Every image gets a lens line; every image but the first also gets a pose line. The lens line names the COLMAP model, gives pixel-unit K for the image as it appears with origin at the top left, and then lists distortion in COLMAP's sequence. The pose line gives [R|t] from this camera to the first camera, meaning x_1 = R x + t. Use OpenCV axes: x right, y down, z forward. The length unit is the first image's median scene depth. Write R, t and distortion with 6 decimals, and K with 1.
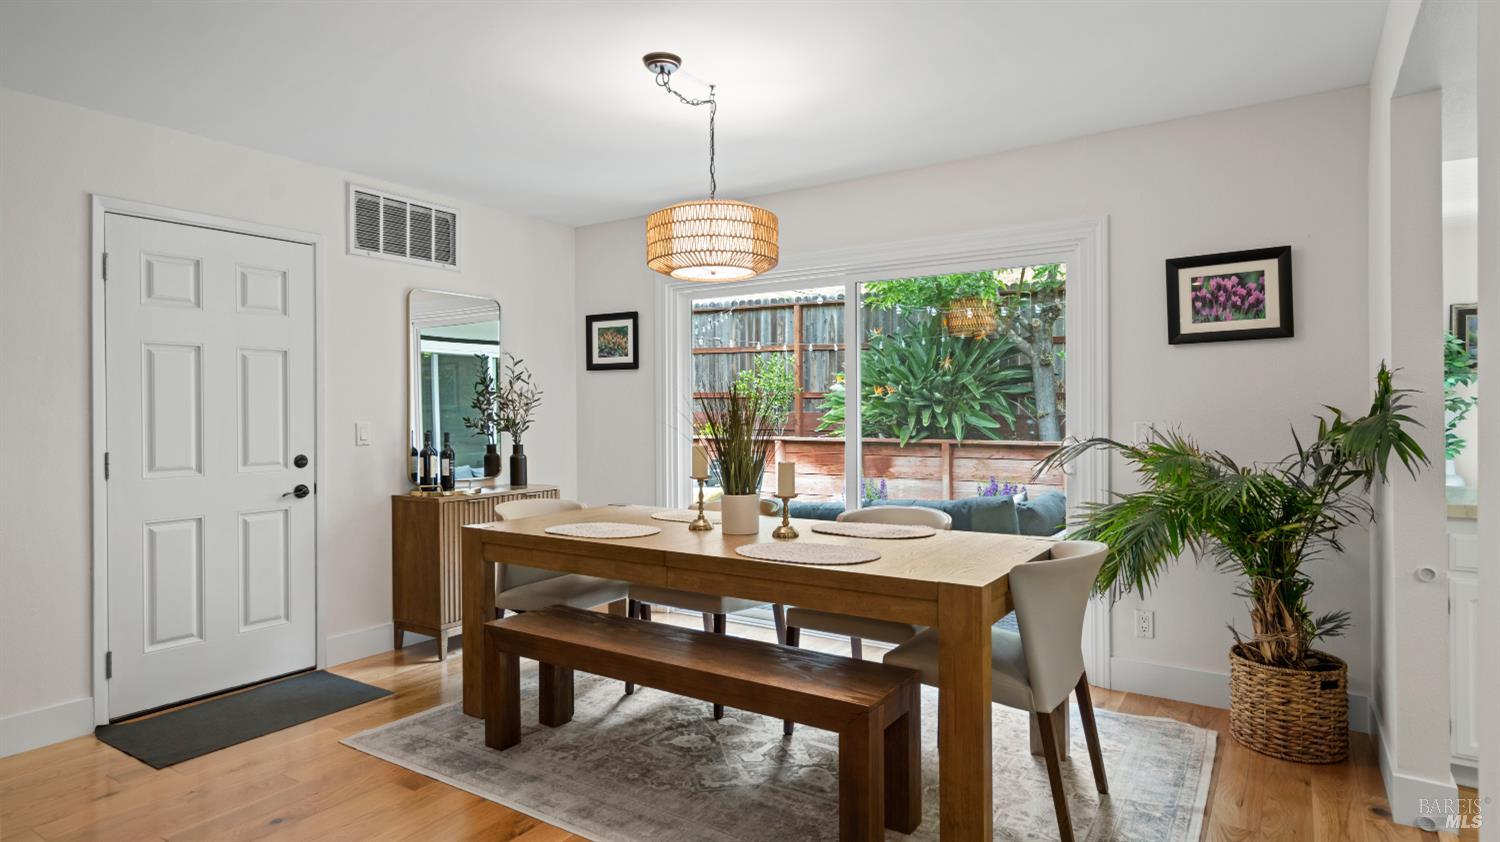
lens RADIAL K [[809.2, 0, 745.9], [0, 809.2, 409.9], [0, 0, 1]] dist [0.003927, 0.000199]
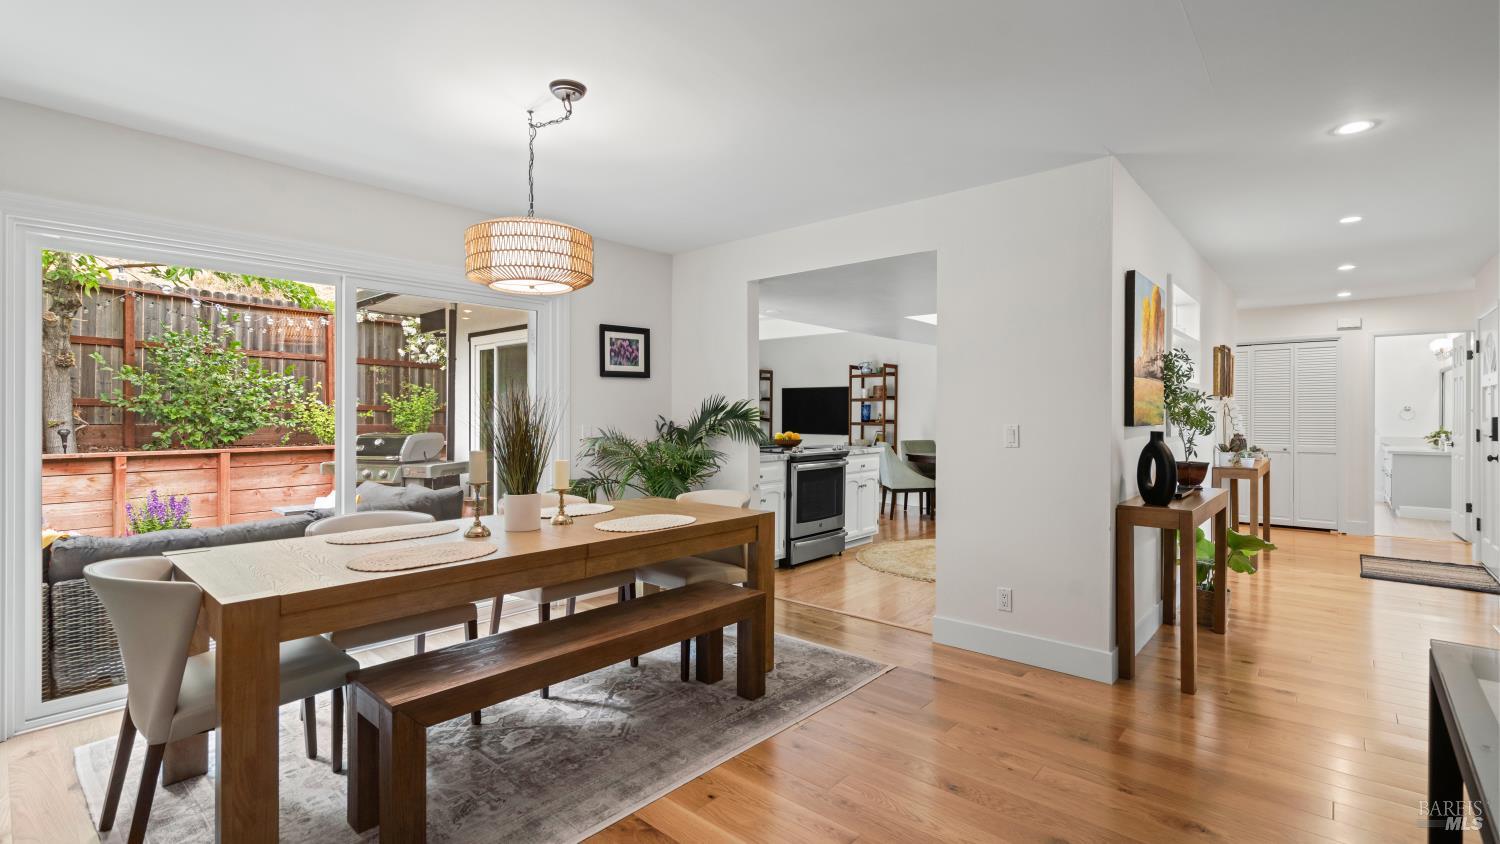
lens RADIAL K [[673.5, 0, 750.0], [0, 673.5, 415.4], [0, 0, 1]] dist [-0.002240, 0.001049]
pose [[0.137687, 0.005730, 0.990459, -0.881462], [0.000350, 0.999983, -0.005834, 0.005548], [-0.990476, 0.001150, 0.137683, 0.597329]]
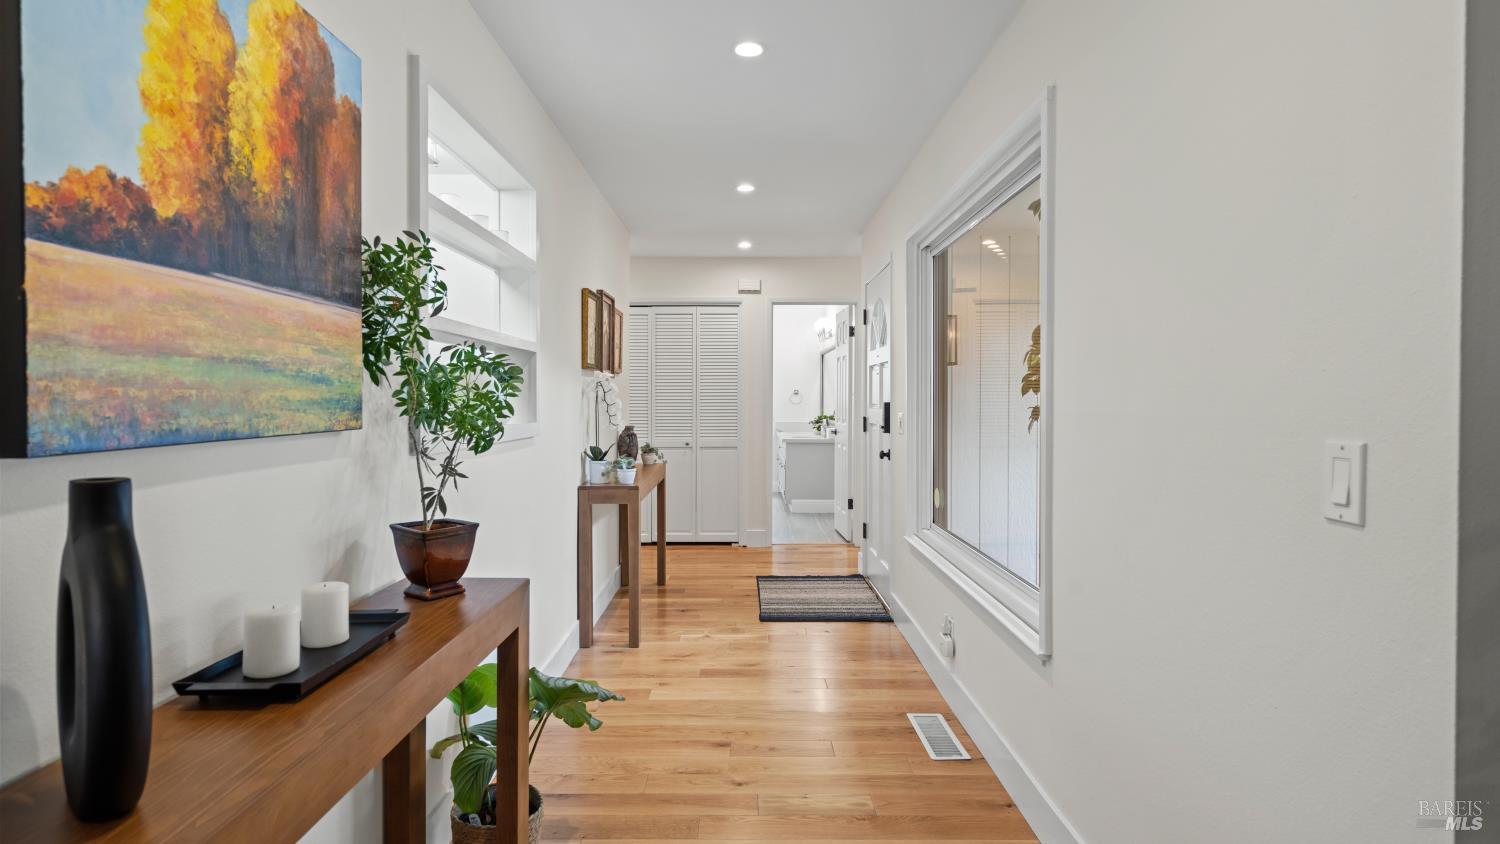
lens RADIAL K [[751.9, 0, 749.9], [0, 751.9, 412.9], [0, 0, 1]] dist [0.000422, 0.000014]
pose [[-0.553609, -0.010198, 0.832714, -0.599568], [0.004424, 0.999875, 0.015187, 0.002793], [-0.832765, 0.012092, -0.553494, 0.406206]]
